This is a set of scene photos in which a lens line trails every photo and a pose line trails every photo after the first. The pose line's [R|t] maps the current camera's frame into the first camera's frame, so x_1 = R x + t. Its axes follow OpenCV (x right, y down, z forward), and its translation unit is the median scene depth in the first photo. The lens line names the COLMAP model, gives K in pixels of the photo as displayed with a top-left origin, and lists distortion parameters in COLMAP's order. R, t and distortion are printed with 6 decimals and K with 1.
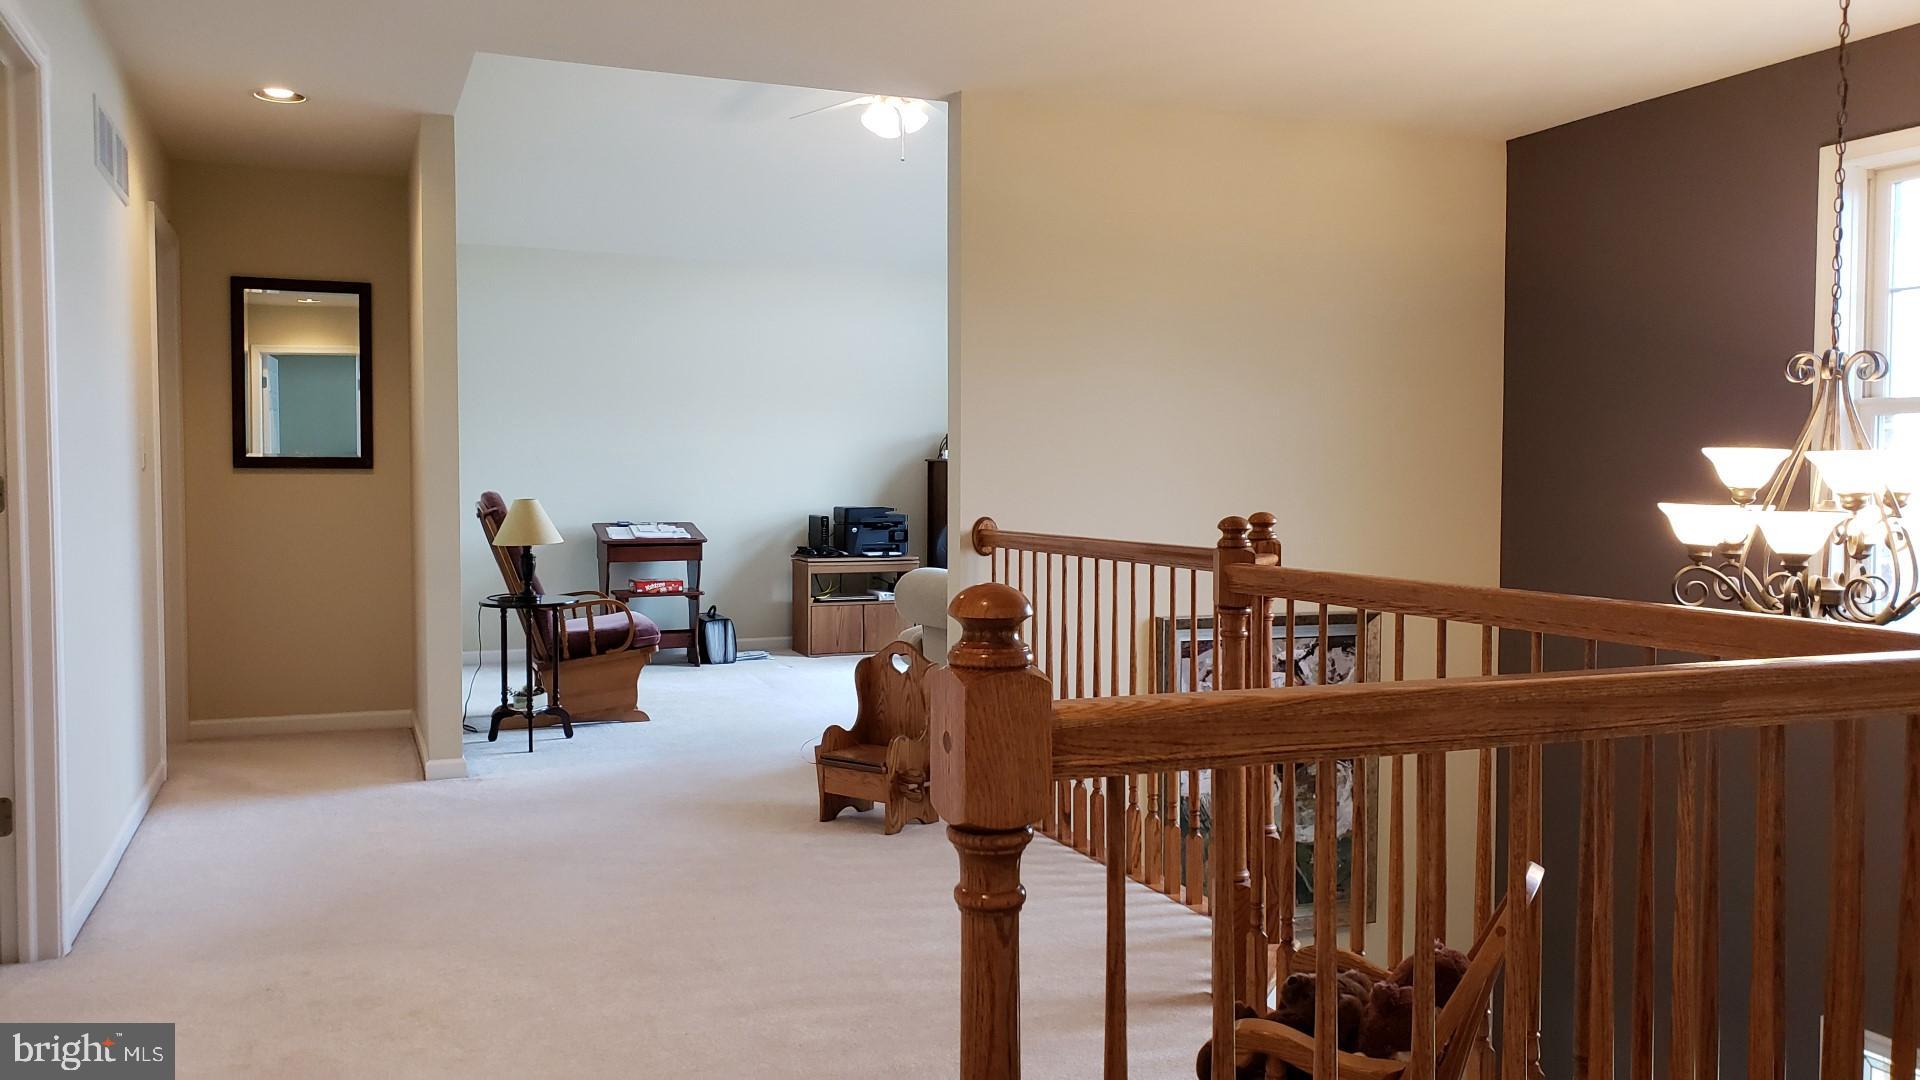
lens RADIAL K [[1496.2, 0, 956.3], [0, 1496.2, 542.7], [0, 0, 1]] dist [0.056358, -0.070734]
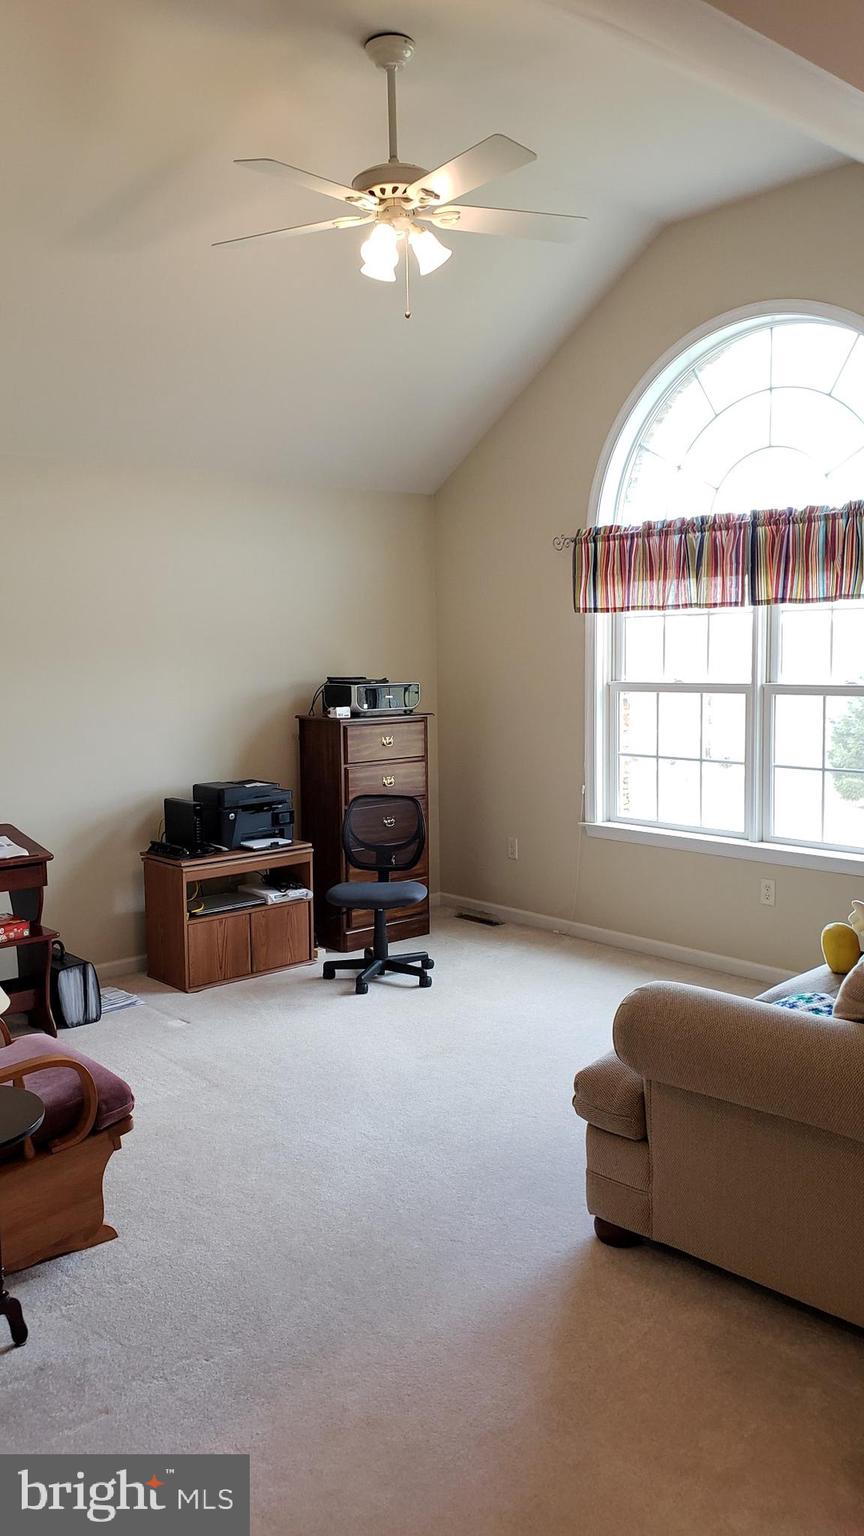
lens RADIAL K [[1196.9, 0, 436.2], [0, 1196.9, 766.7], [0, 0, 1]] dist [0.056358, -0.070734]
pose [[0.936799, -0.054432, 0.345607, -0.182503], [0.033811, 0.997285, 0.065421, -0.071404], [-0.348230, -0.049601, 0.936096, 0.390270]]
